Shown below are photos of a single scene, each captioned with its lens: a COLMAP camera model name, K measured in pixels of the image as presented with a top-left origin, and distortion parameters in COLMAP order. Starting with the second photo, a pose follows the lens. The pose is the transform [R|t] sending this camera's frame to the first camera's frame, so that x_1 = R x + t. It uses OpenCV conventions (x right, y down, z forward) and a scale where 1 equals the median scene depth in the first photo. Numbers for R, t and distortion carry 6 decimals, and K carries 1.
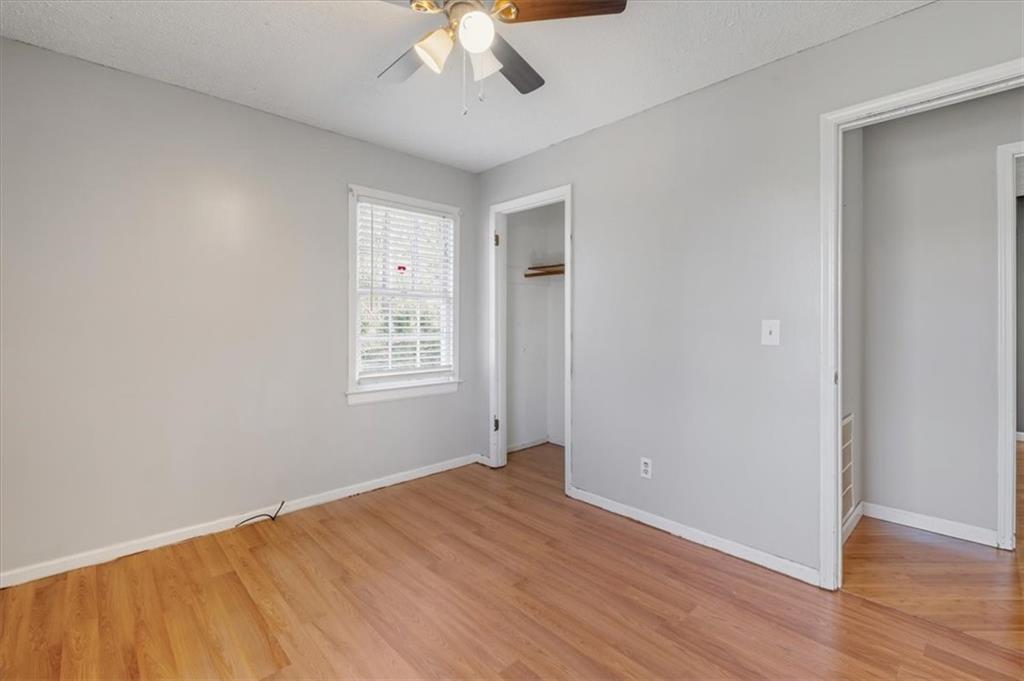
lens RADIAL K [[444.9, 0, 516.4], [0, 444.9, 325.1], [0, 0, 1]] dist [-0.002996, -0.002017]
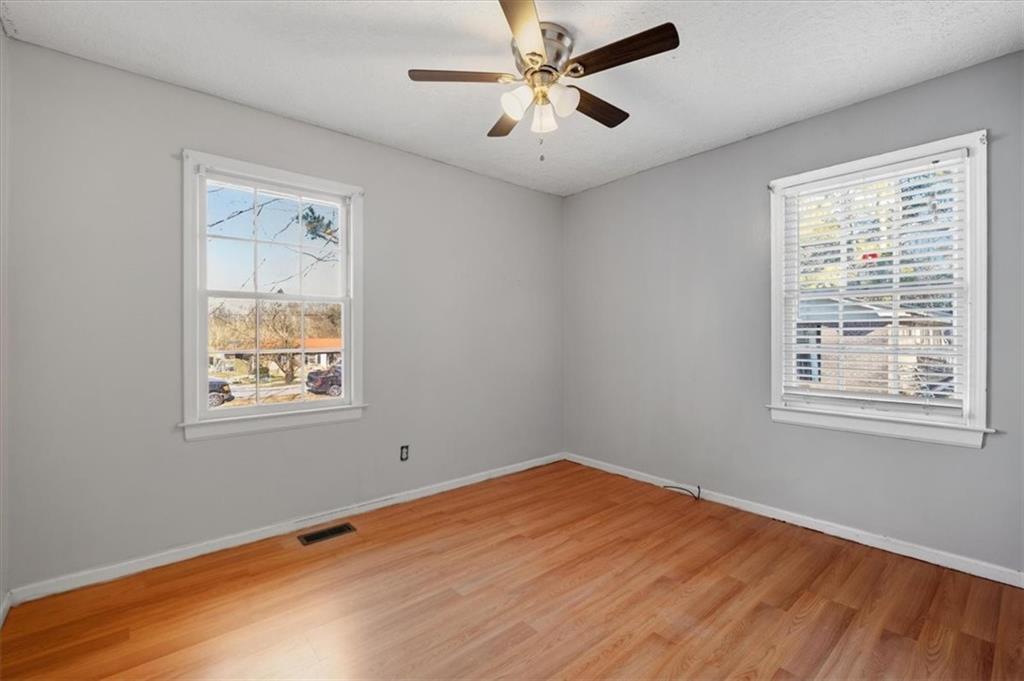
lens RADIAL K [[444.9, 0, 512.3], [0, 444.9, 337.7], [0, 0, 1]] dist [-0.002996, -0.002017]
pose [[-0.050145, 0.008636, -0.998705, 0.692562], [0.004579, 0.999954, 0.008417, -0.002970], [0.998731, -0.004150, -0.050182, 0.608085]]
